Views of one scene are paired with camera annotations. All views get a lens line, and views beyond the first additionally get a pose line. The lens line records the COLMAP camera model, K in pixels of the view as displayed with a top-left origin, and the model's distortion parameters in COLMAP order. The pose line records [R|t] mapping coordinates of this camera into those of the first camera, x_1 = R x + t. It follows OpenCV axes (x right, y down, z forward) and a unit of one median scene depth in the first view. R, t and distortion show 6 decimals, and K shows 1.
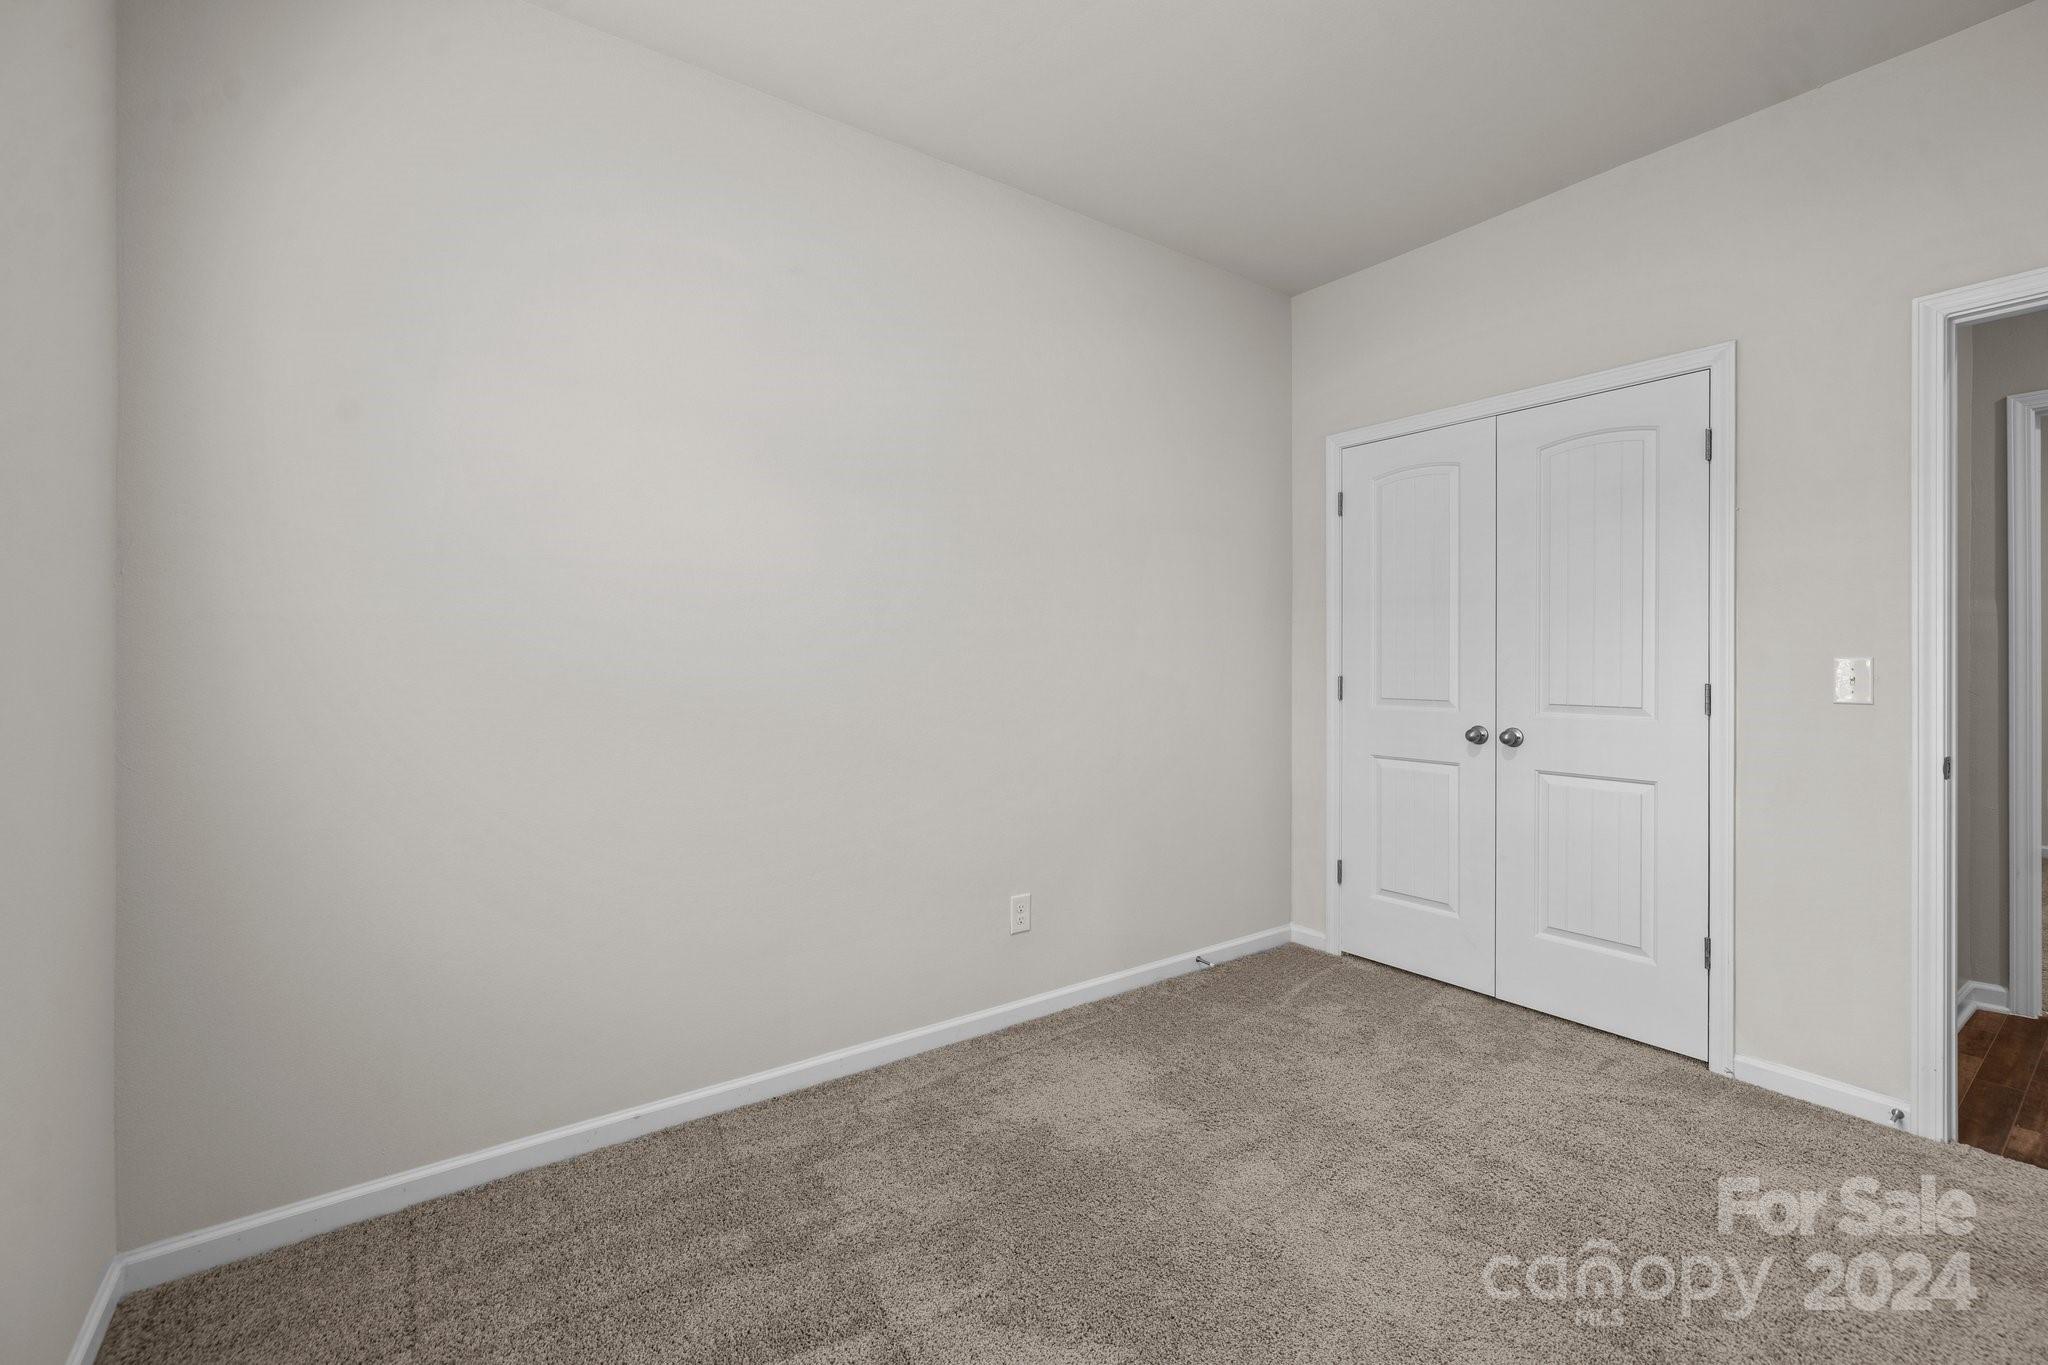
lens RADIAL K [[860.7, 0, 1020.3], [0, 860.7, 674.6], [0, 0, 1]] dist [0.000263, -0.000093]
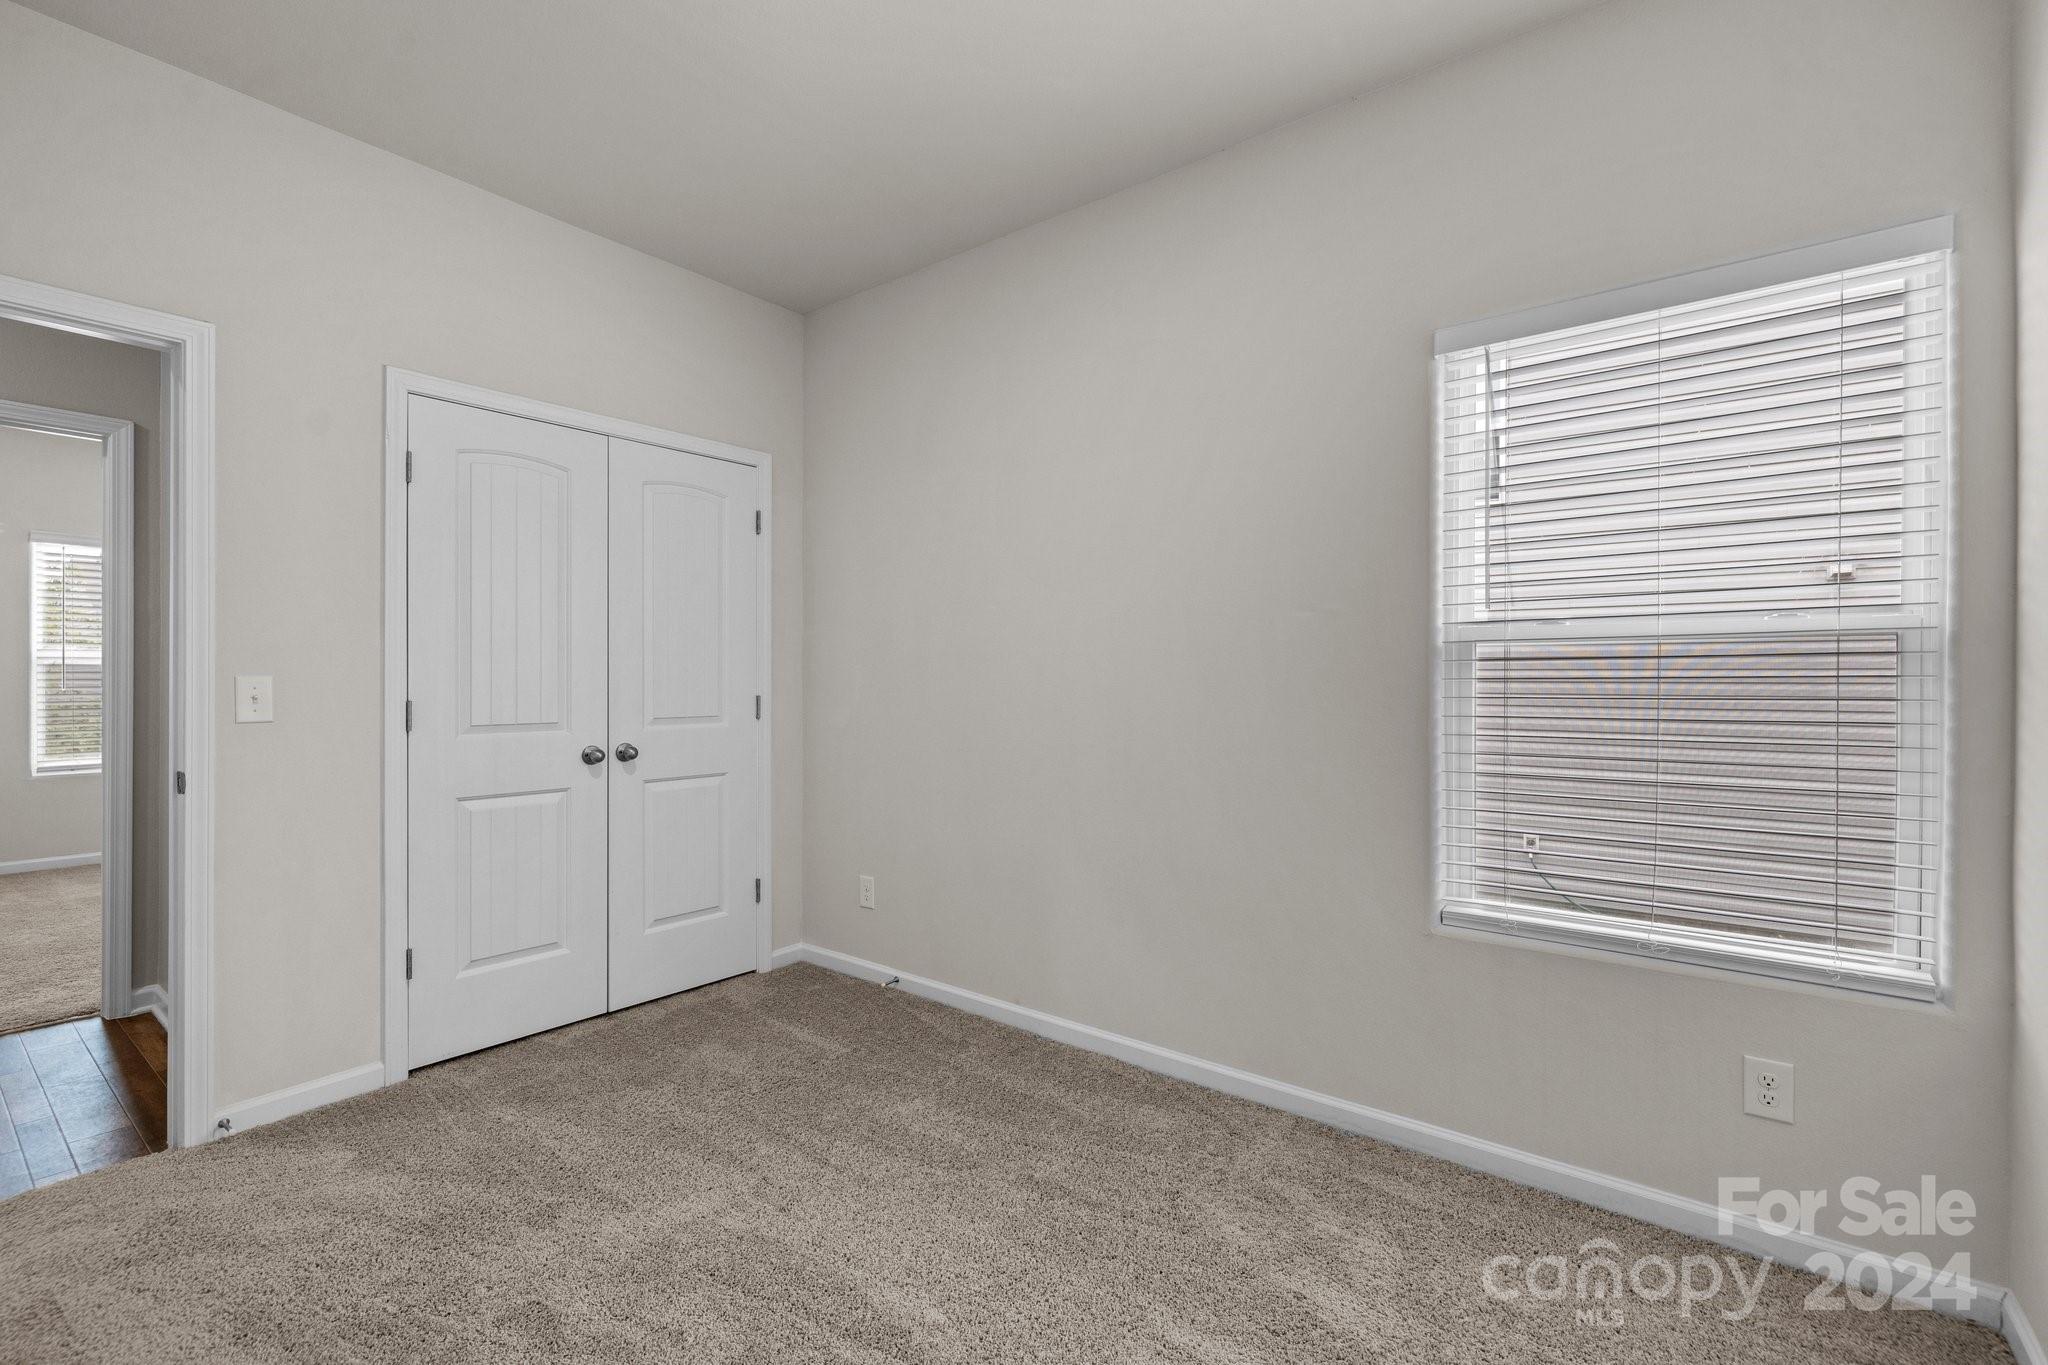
lens RADIAL K [[873.2, 0, 1020.6], [0, 873.2, 674.2], [0, 0, 1]] dist [-0.000140, -0.000037]
pose [[-0.241975, 0.006163, 0.970263, -0.489454], [0.015193, 0.999881, -0.002562, -0.011070], [-0.970163, 0.014122, -0.242040, 0.670139]]
